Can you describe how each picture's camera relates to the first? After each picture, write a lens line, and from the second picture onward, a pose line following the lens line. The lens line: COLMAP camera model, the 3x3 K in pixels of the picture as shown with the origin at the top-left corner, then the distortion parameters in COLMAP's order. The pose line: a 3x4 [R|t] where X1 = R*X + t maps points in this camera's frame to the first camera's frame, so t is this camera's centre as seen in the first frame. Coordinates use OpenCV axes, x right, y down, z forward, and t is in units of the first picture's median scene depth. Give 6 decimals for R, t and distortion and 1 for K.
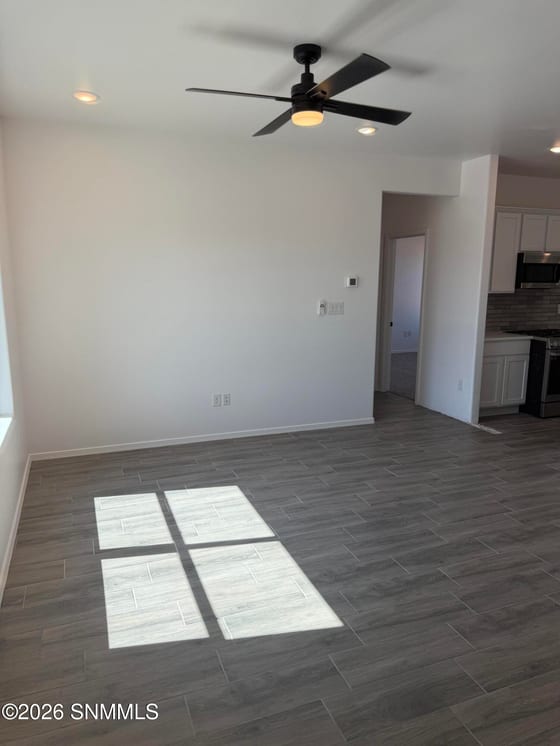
lens RADIAL K [[525.2, 0, 280.0], [0, 525.2, 373.0], [0, 0, 1]] dist [0.009822, -0.004825]
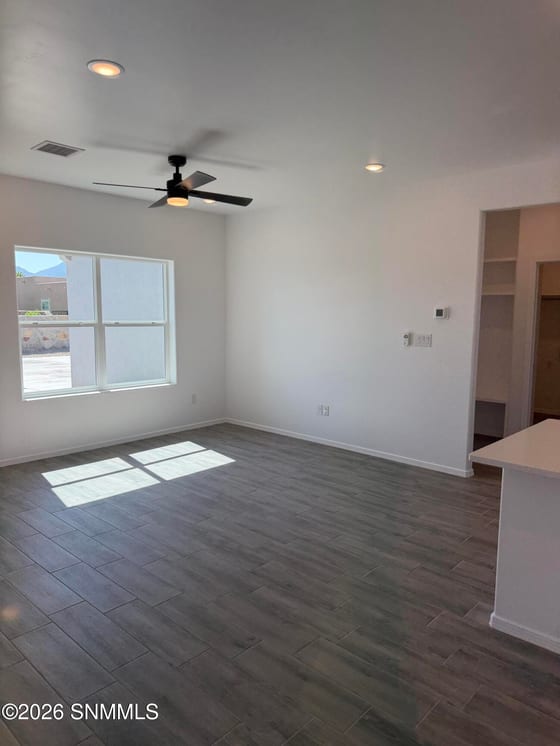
lens RADIAL K [[525.2, 0, 280.0], [0, 525.2, 373.0], [0, 0, 1]] dist [0.009822, -0.004825]
pose [[0.461108, 0.113821, -0.880013, 1.065398], [-0.175011, 0.983924, 0.035559, -0.067575], [0.869914, 0.137615, 0.473616, 0.420734]]
